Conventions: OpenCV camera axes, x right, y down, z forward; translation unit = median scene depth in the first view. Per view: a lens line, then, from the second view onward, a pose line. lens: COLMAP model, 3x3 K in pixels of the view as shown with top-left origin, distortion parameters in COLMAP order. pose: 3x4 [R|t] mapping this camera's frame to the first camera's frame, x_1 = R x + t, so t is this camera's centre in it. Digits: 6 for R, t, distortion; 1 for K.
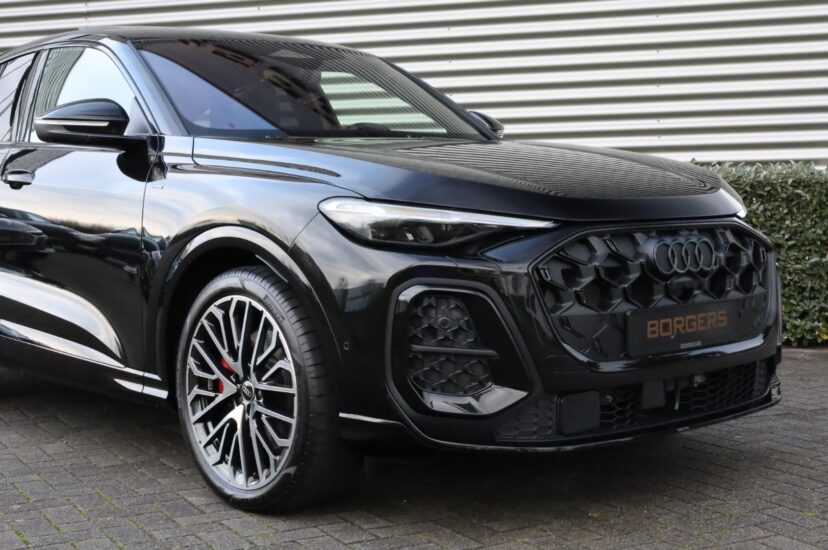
lens RADIAL K [[1315.2, 0, 414.0], [0, 1315.2, 275.0], [0, 0, 1]] dist [-0.021374, -0.031058]
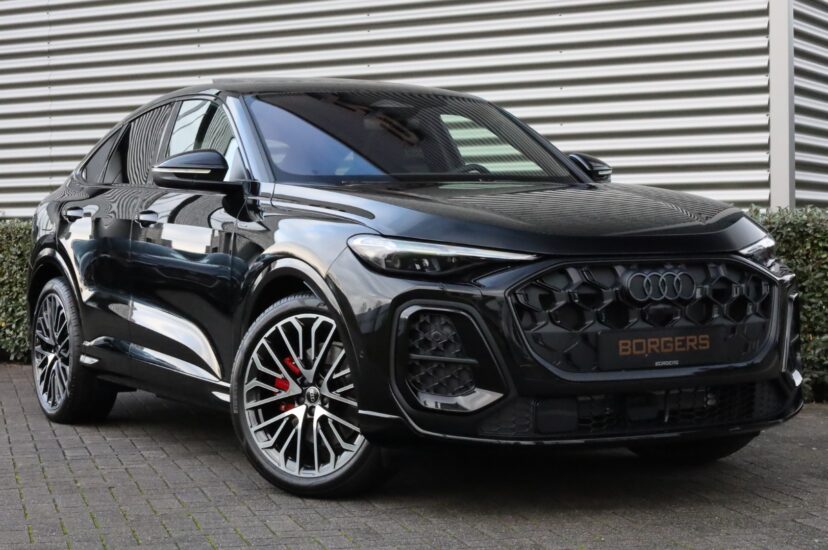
lens RADIAL K [[1726.1, 0, 414.0], [0, 1726.1, 275.0], [0, 0, 1]] dist [-0.014891, -0.021317]
pose [[0.977378, 0.009009, -0.211308, 0.325347], [-0.017375, 0.999135, -0.037769, 0.038359], [0.210785, 0.040587, 0.976690, -0.552525]]
